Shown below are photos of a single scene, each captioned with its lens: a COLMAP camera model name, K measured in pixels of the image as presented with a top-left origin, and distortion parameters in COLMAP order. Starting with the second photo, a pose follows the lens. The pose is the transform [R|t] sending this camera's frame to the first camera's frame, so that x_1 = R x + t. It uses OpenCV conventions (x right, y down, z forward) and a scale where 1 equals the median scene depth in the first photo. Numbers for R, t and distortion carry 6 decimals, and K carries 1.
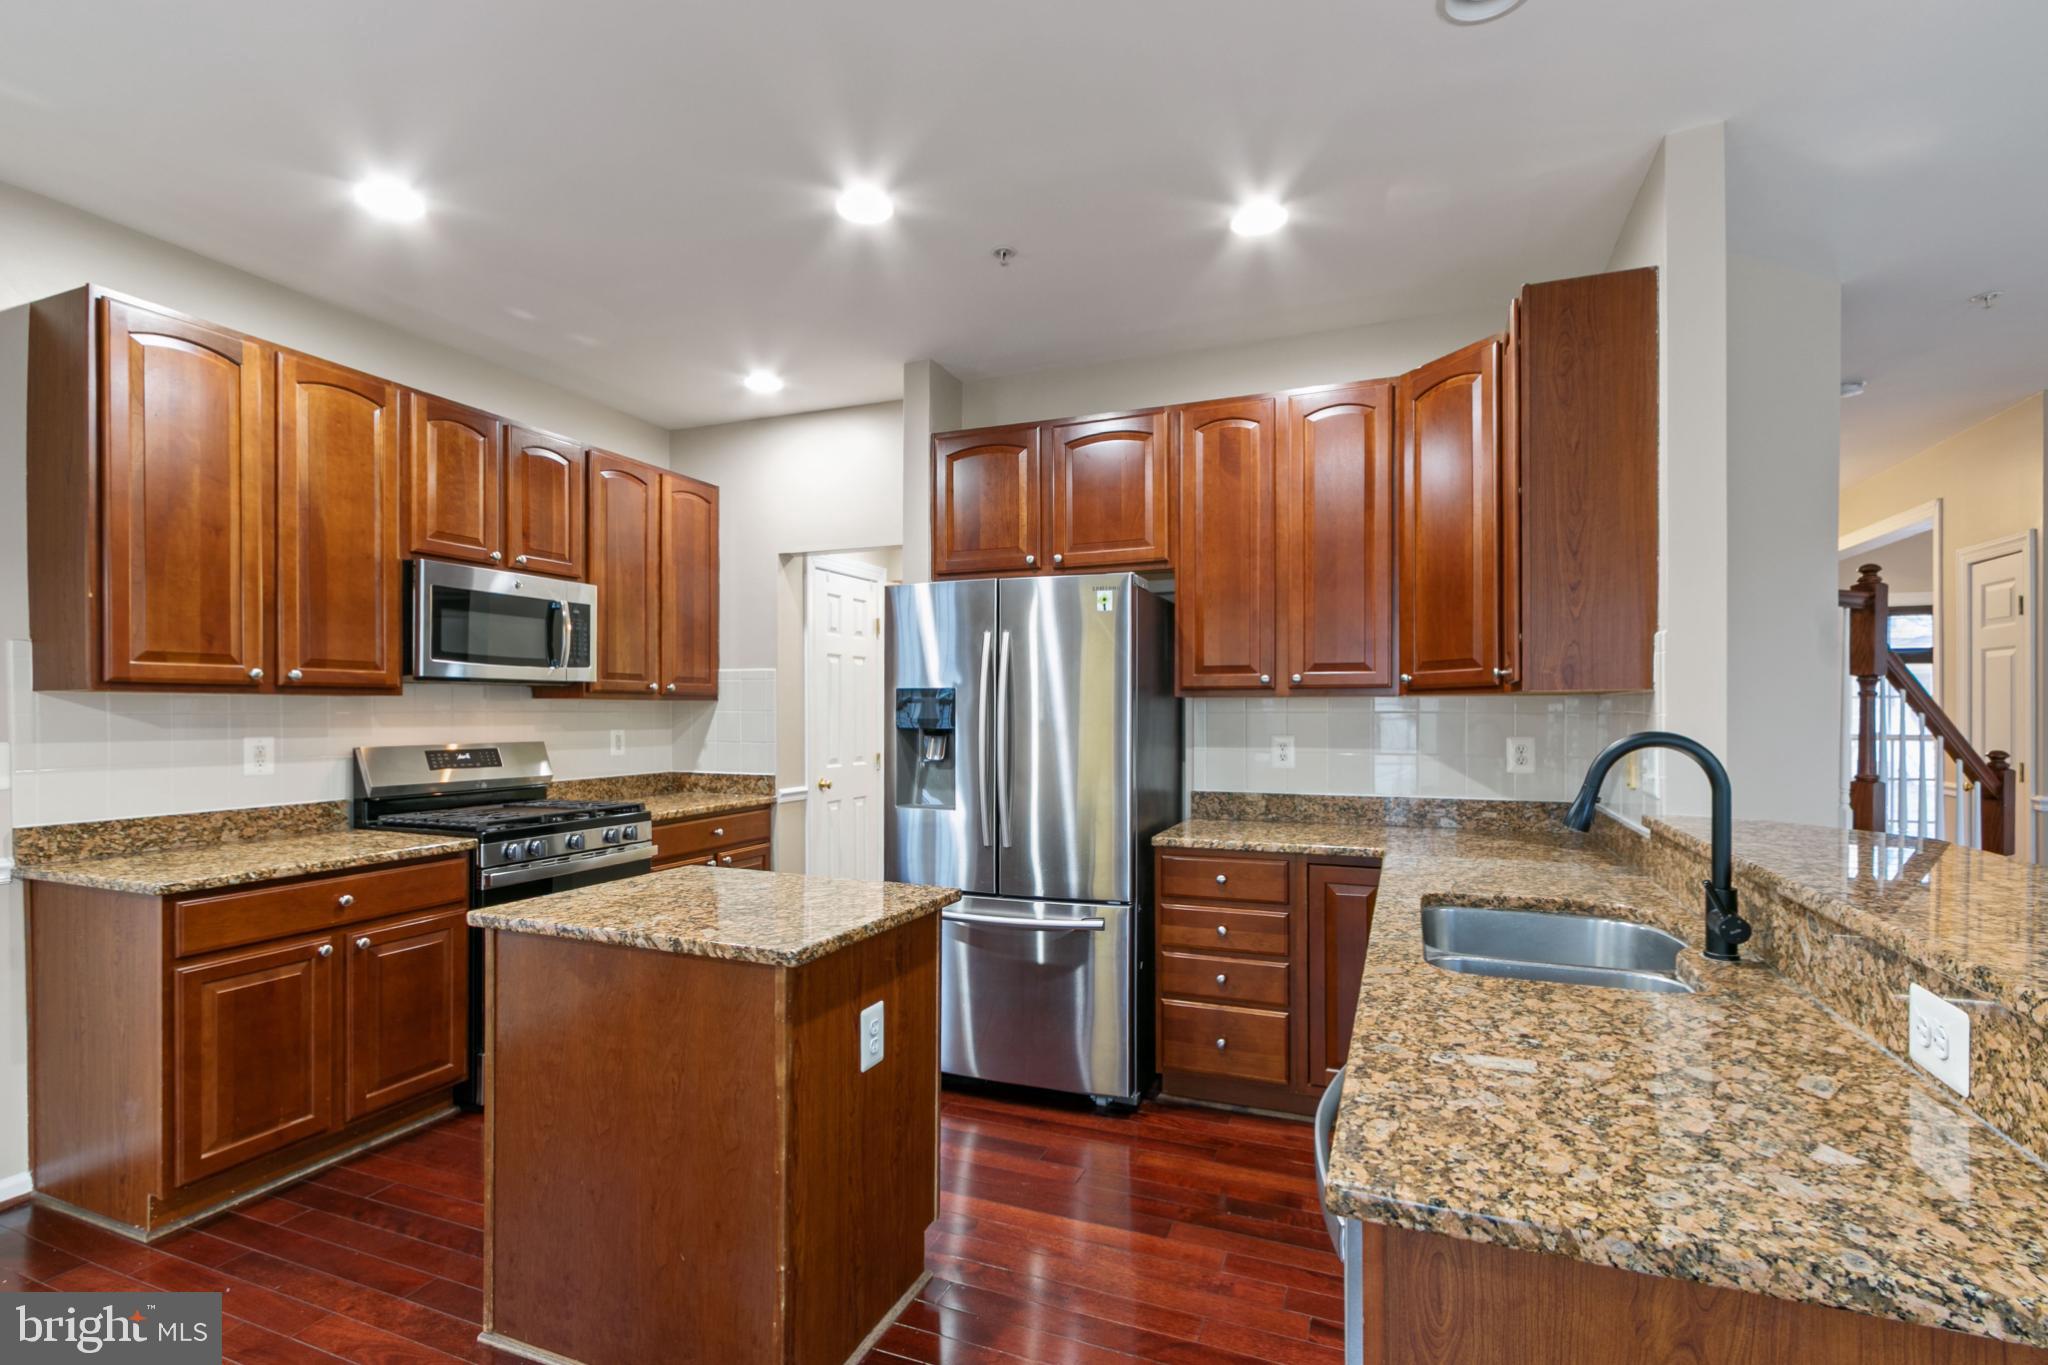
lens RADIAL K [[956.7, 0, 1054.3], [0, 956.7, 710.2], [0, 0, 1]] dist [0.006588, -0.000767]
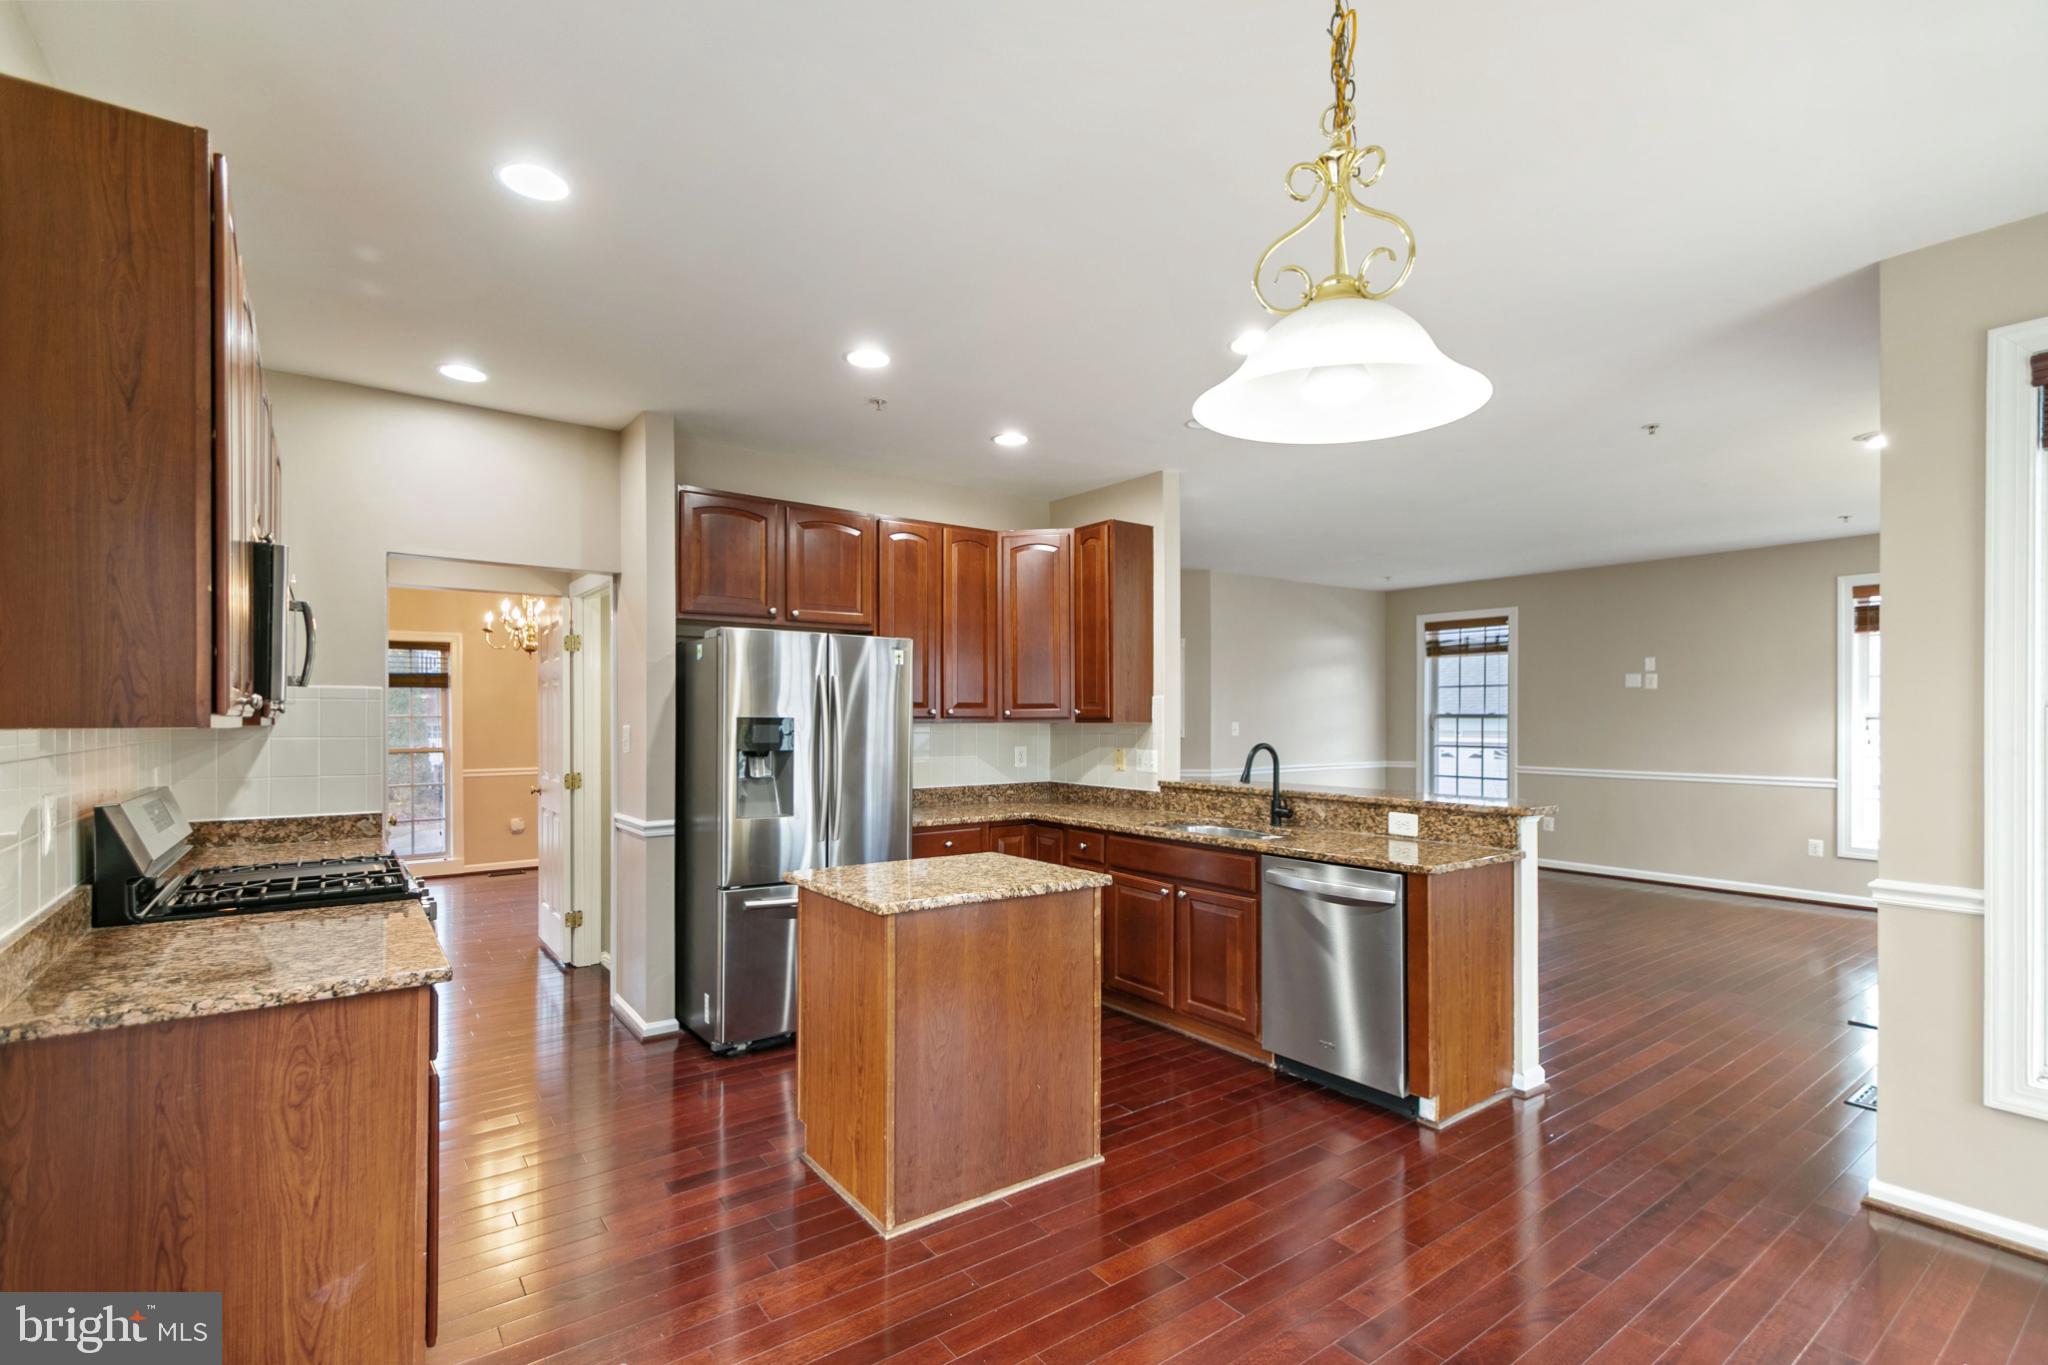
lens RADIAL K [[956.7, 0, 986.7], [0, 956.7, 718.6], [0, 0, 1]] dist [0.006588, -0.000767]
pose [[0.521900, 0.001881, 0.853005, -1.033642], [-0.000410, 0.999998, -0.001954, -0.019647], [-0.853007, 0.000670, 0.521899, 0.145054]]
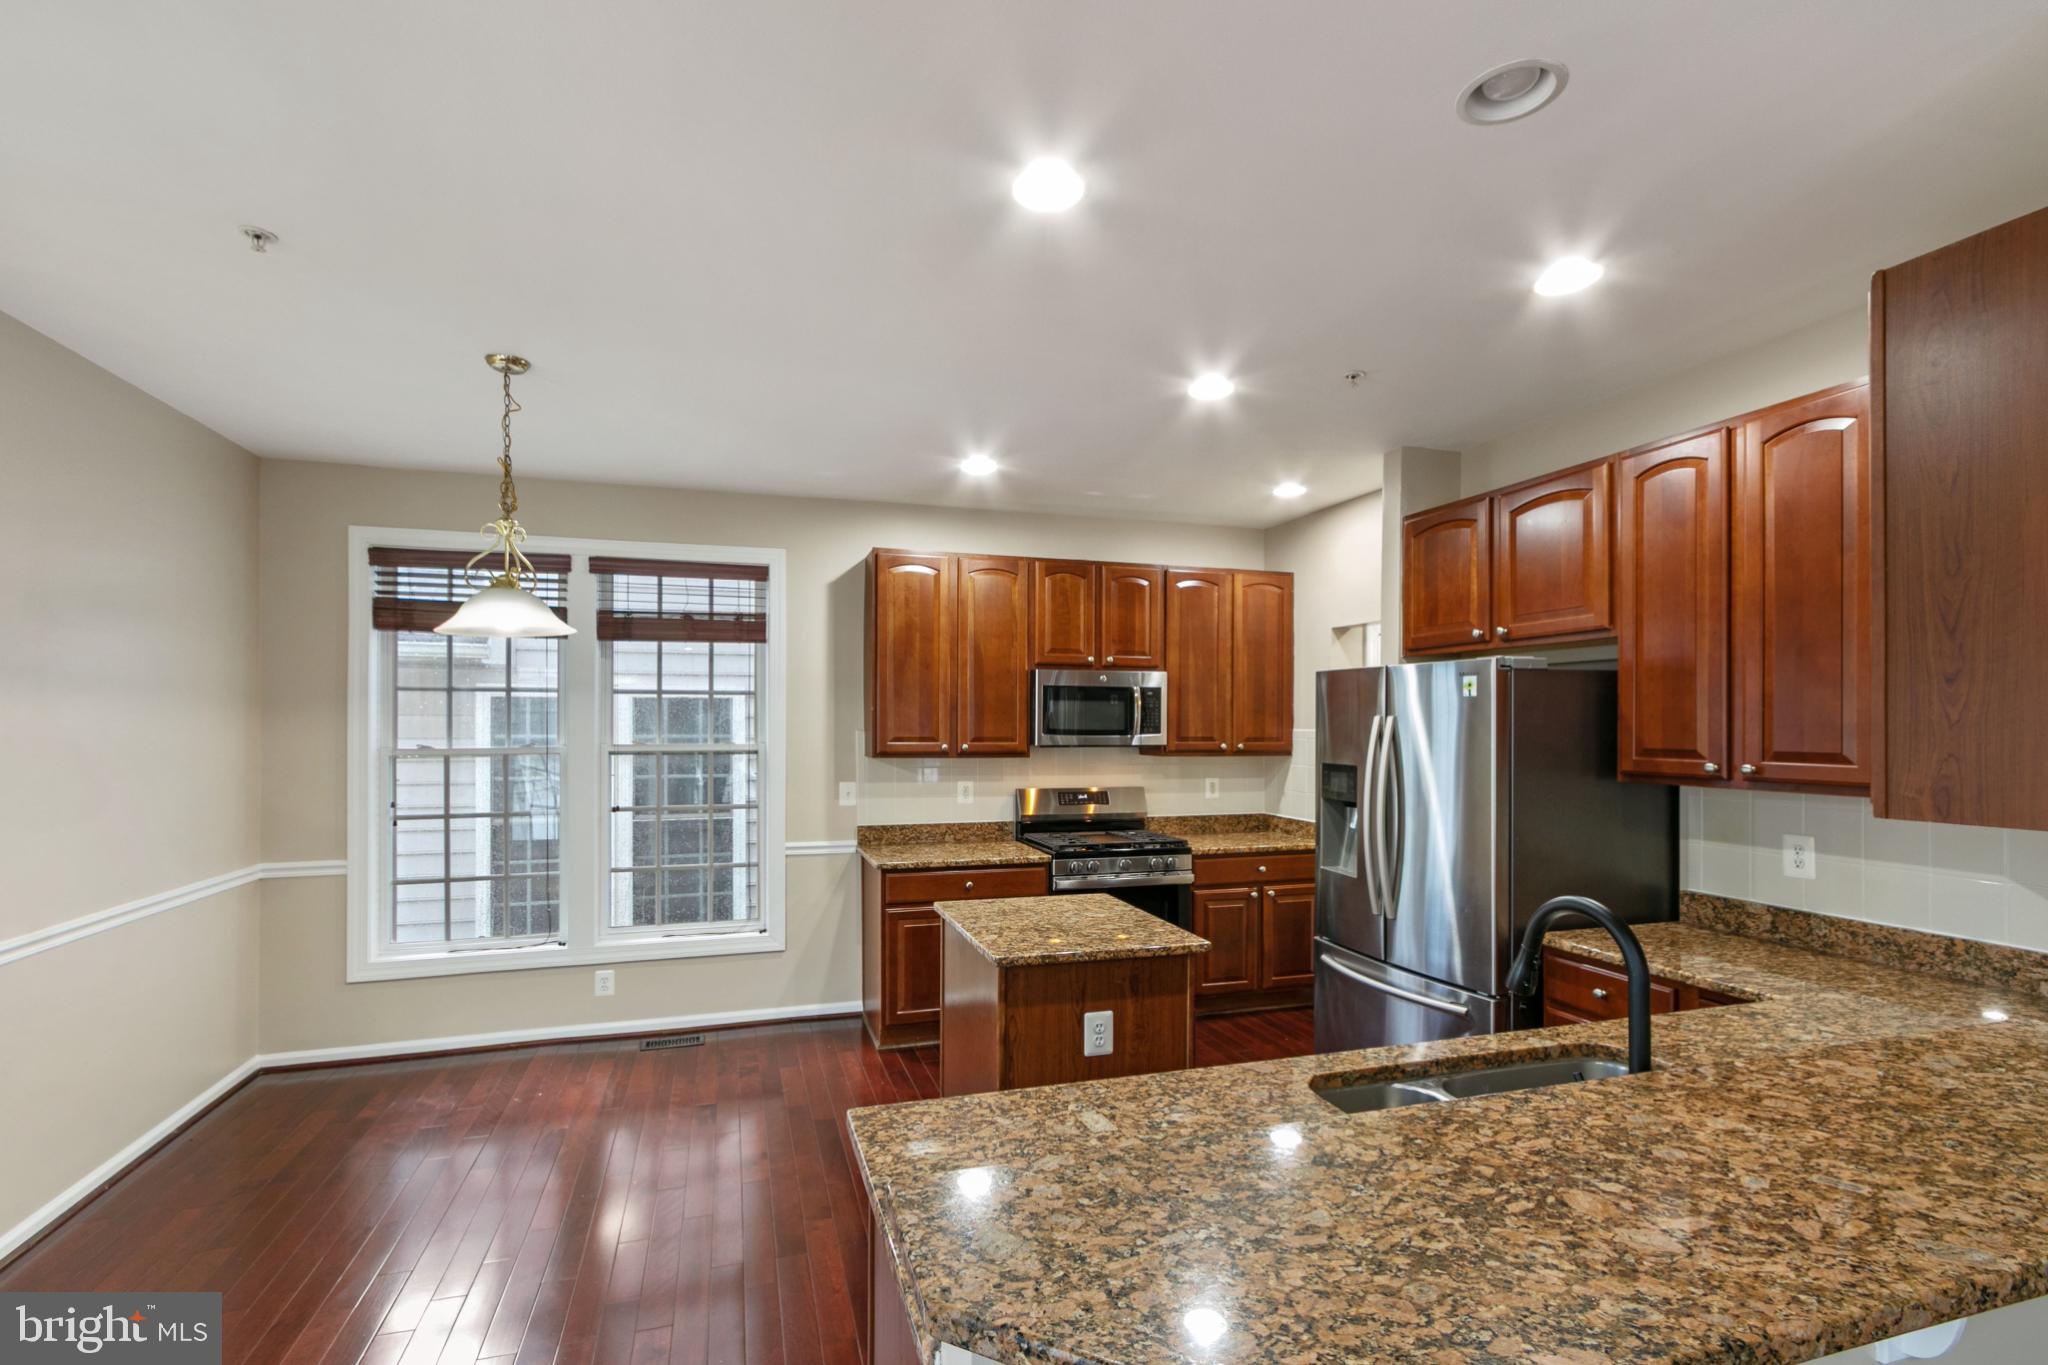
lens RADIAL K [[956.7, 0, 1038.3], [0, 956.7, 723.2], [0, 0, 1]] dist [0.006588, -0.000767]
pose [[0.638574, 0.005057, -0.769544, 0.506514], [-0.007339, 0.999973, 0.000481, -0.069804], [0.769525, 0.005340, 0.638594, 0.020624]]
